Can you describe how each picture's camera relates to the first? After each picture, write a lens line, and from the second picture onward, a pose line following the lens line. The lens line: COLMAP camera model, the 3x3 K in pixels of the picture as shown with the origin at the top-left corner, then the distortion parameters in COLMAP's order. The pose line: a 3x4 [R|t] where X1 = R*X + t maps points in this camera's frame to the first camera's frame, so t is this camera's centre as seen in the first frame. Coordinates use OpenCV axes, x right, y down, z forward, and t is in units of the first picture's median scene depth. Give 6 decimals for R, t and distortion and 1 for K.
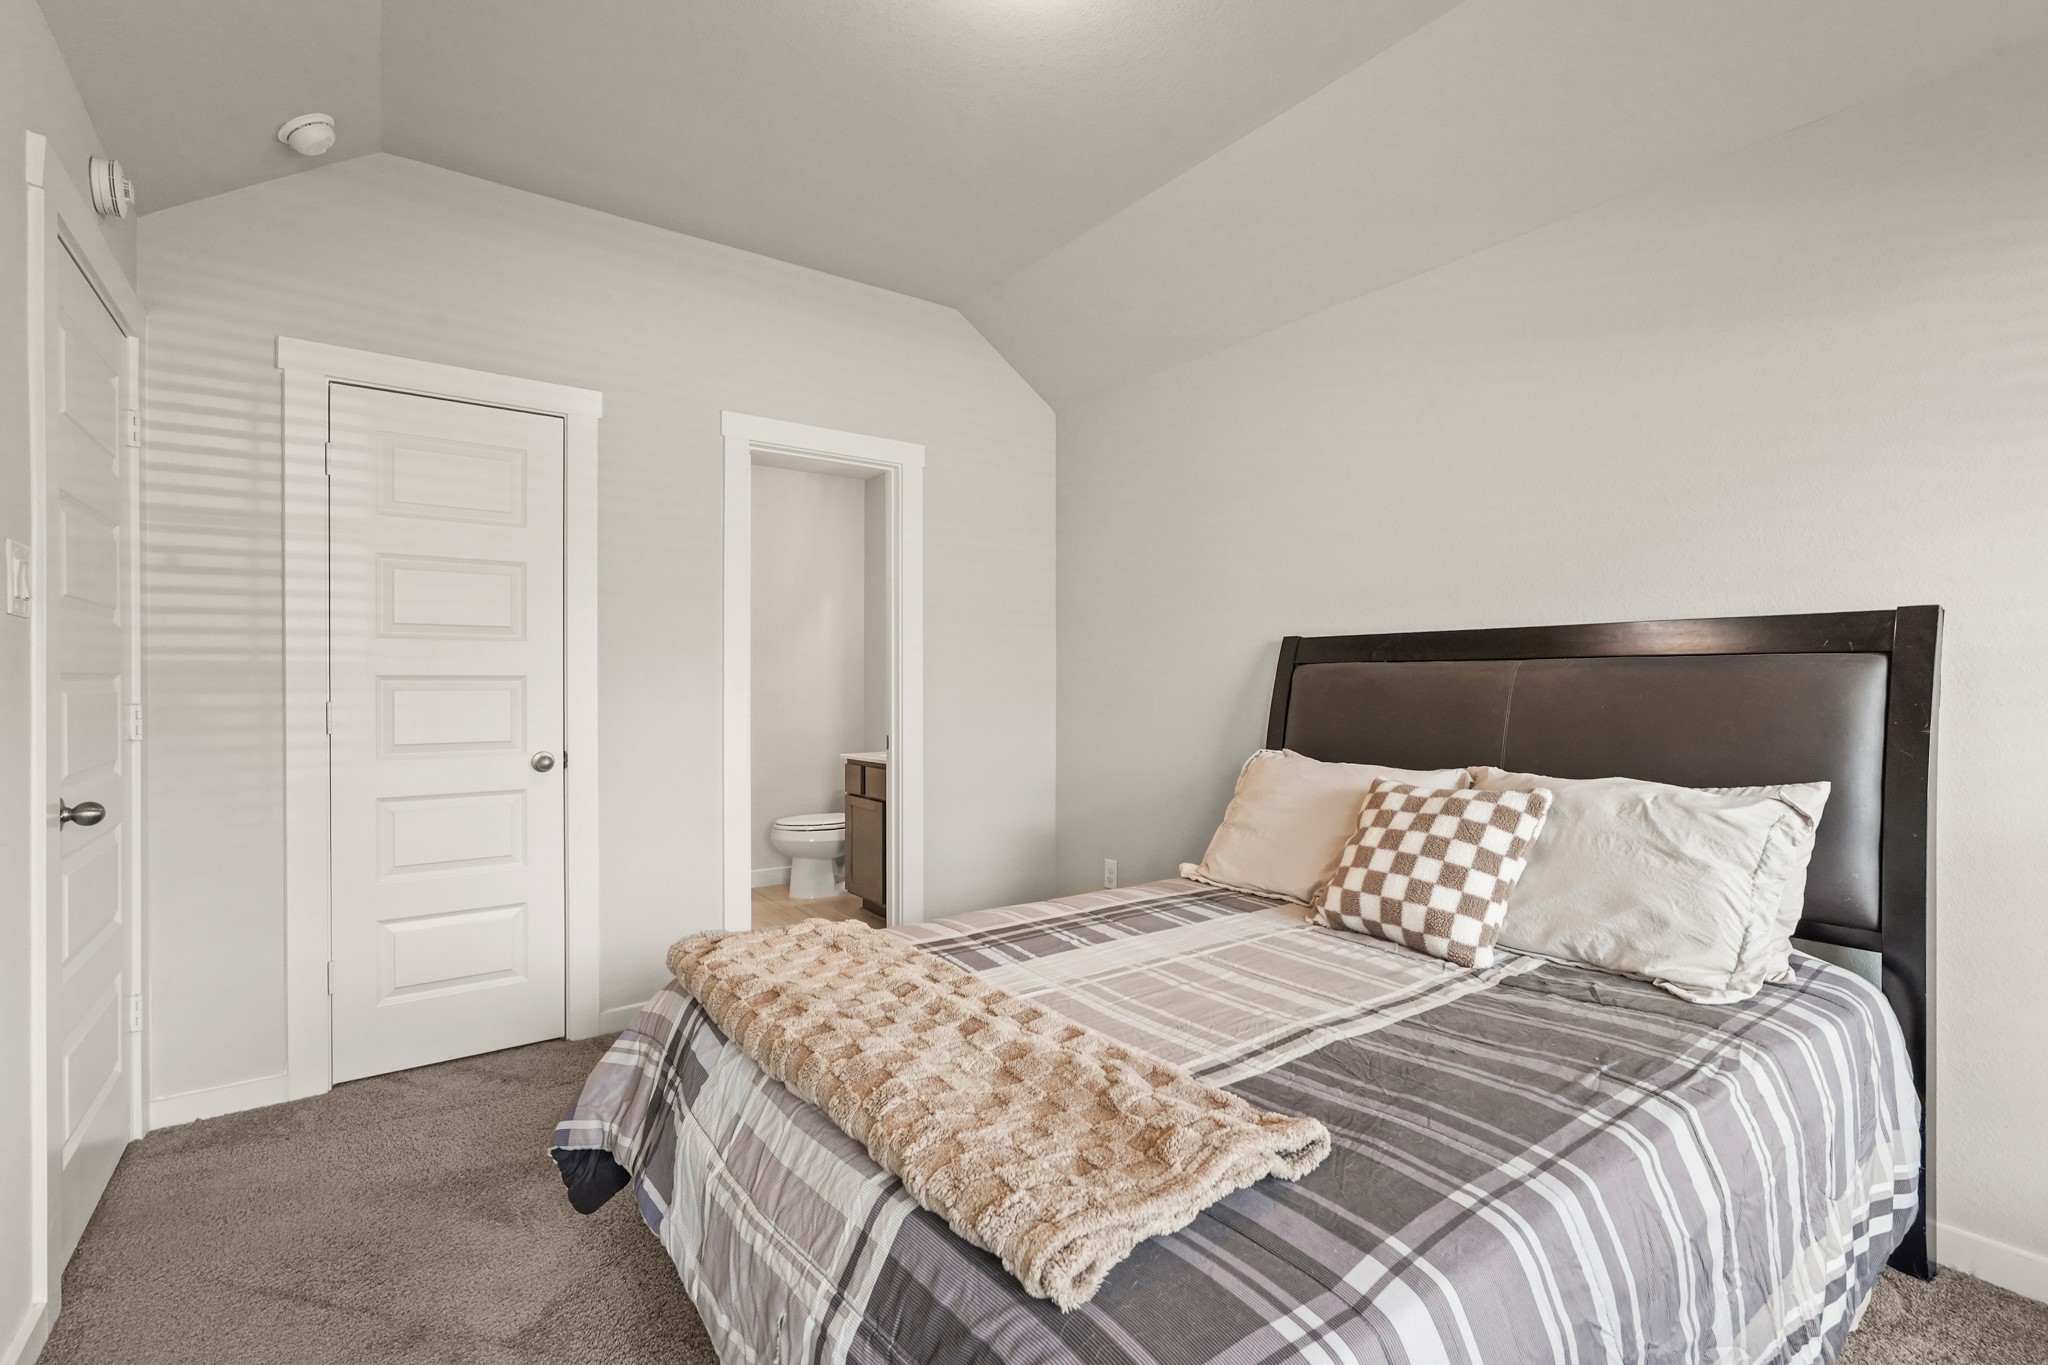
lens RADIAL K [[912.6, 0, 1020.1], [0, 912.6, 683.7], [0, 0, 1]] dist [-0.018245, 0.008437]
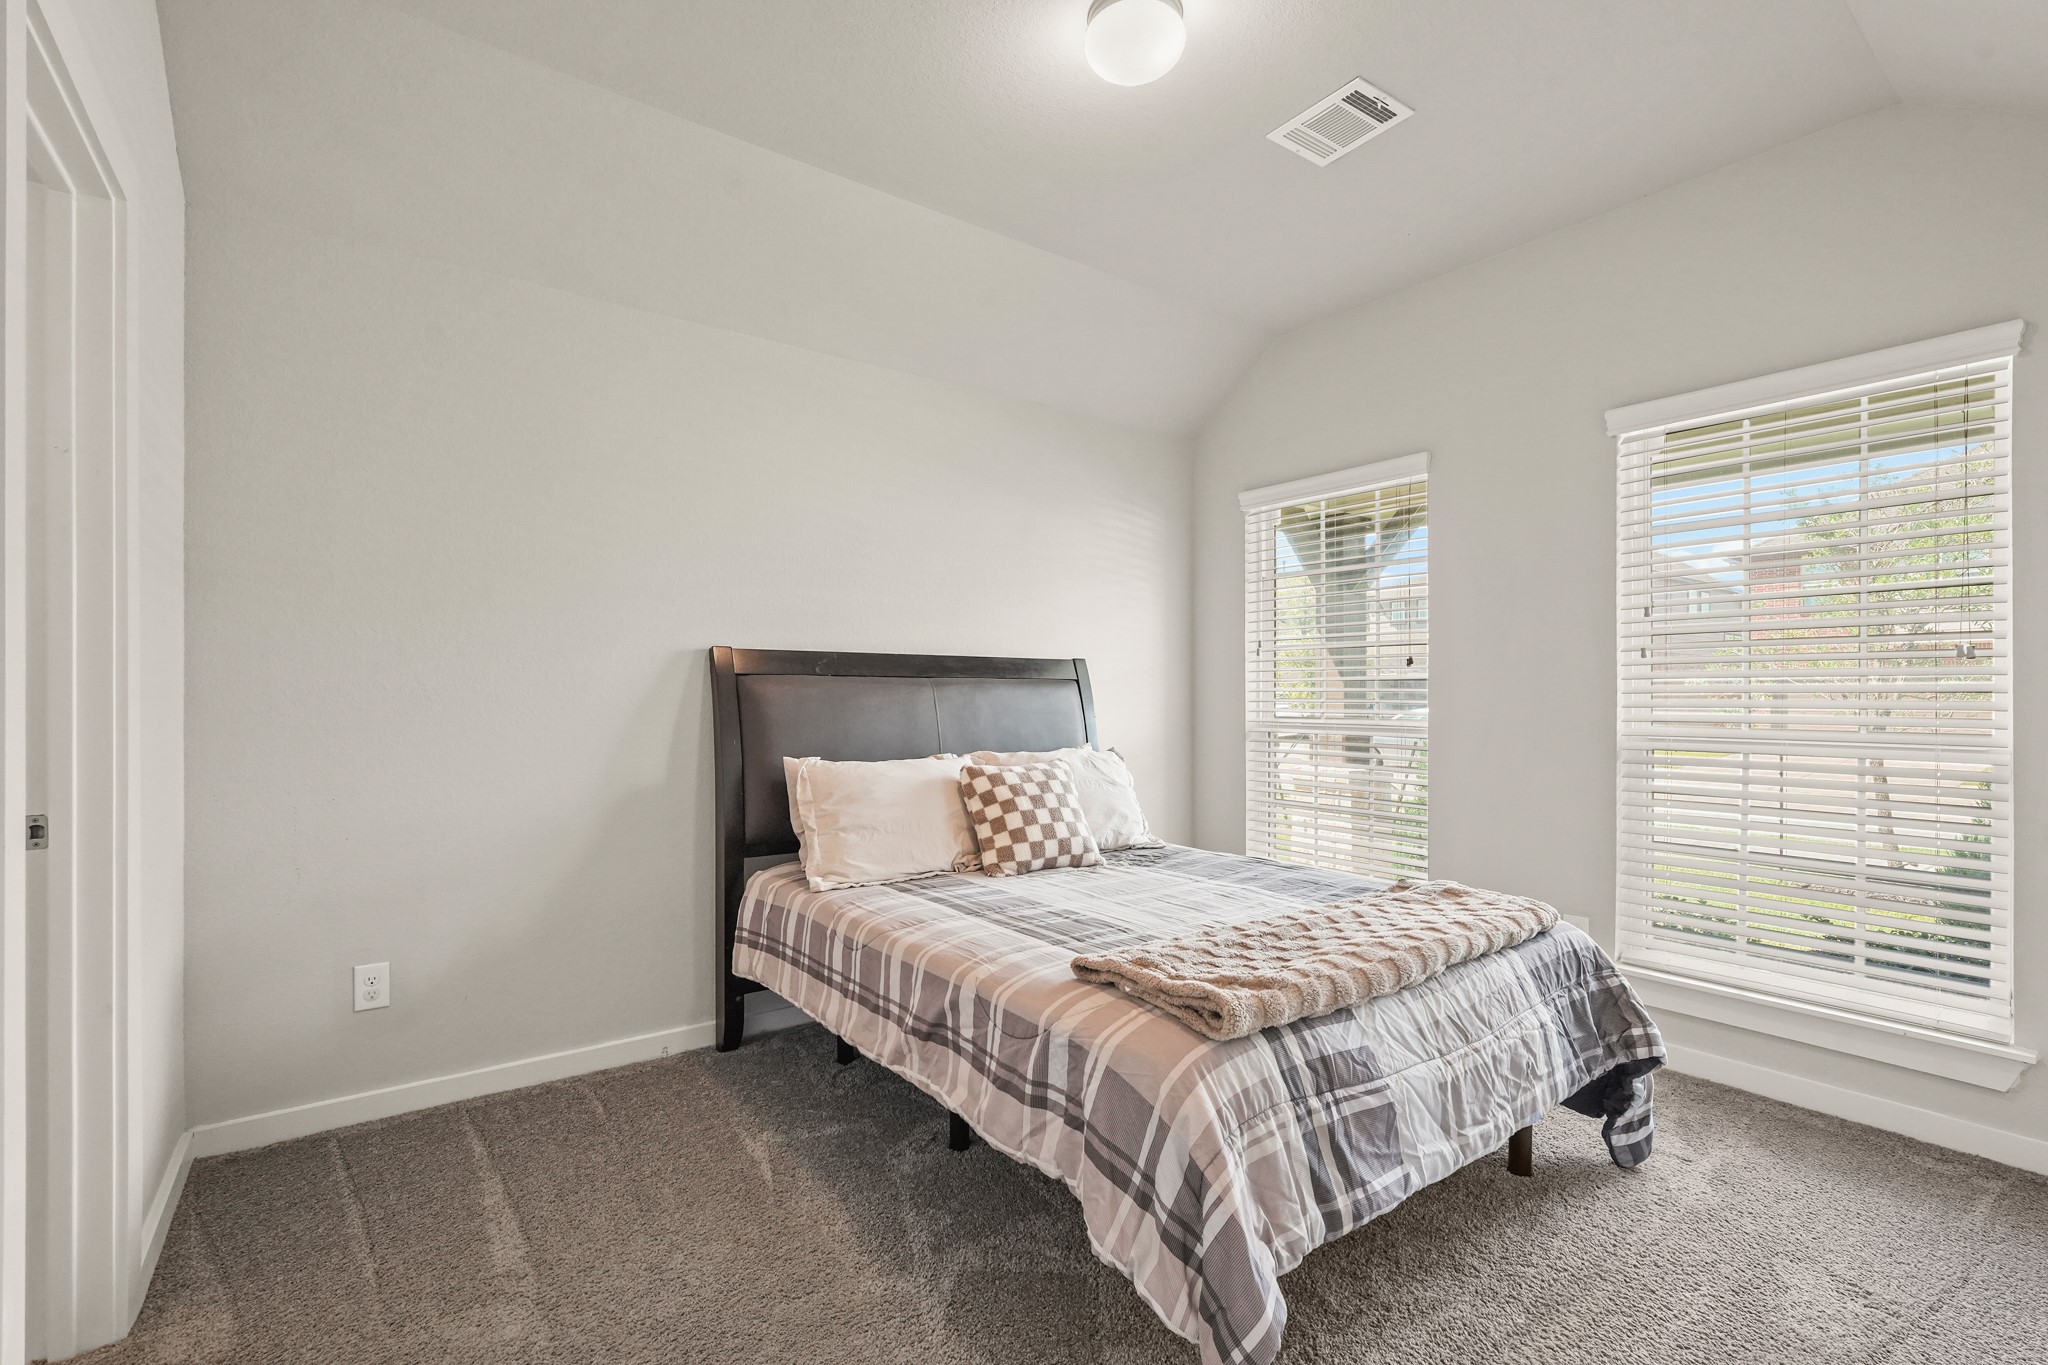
lens RADIAL K [[912.6, 0, 1020.1], [0, 912.6, 683.7], [0, 0, 1]] dist [-0.018245, 0.008437]
pose [[-0.001820, 0.007630, 0.999969, -1.073263], [-0.001151, 0.999970, -0.007632, -0.010340], [-0.999998, -0.001164, -0.001811, 1.026160]]
